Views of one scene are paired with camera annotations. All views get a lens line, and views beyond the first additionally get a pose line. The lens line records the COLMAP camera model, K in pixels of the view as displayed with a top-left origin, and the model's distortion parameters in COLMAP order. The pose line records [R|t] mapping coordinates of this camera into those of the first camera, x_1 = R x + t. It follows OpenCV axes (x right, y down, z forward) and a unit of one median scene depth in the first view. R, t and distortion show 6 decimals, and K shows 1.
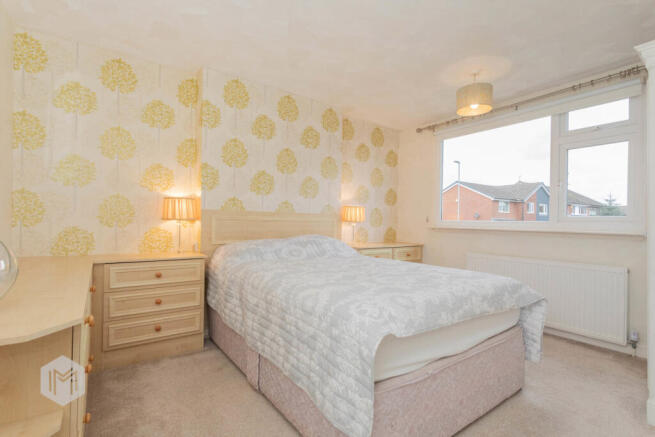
lens RADIAL K [[309.5, 0, 324.8], [0, 309.5, 222.8], [0, 0, 1]] dist [-0.000293, 0.000108]
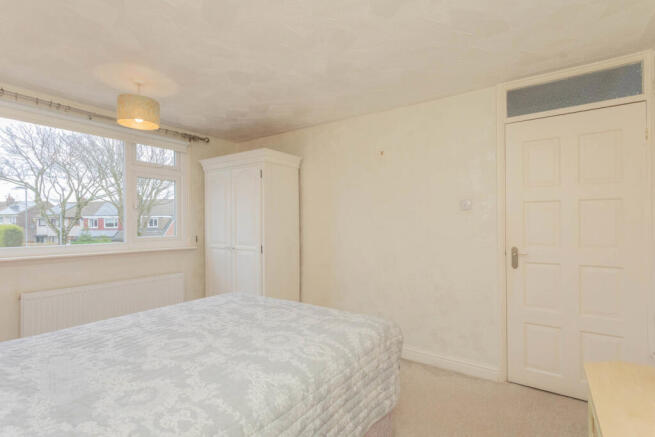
lens RADIAL K [[309.5, 0, 326.8], [0, 309.5, 219.8], [0, 0, 1]] dist [-0.000293, 0.000108]
pose [[-0.330711, 0.009458, 0.943685, -1.157475], [-0.002796, 0.999936, -0.011001, -0.179181], [-0.943728, -0.006276, -0.330663, 1.684520]]
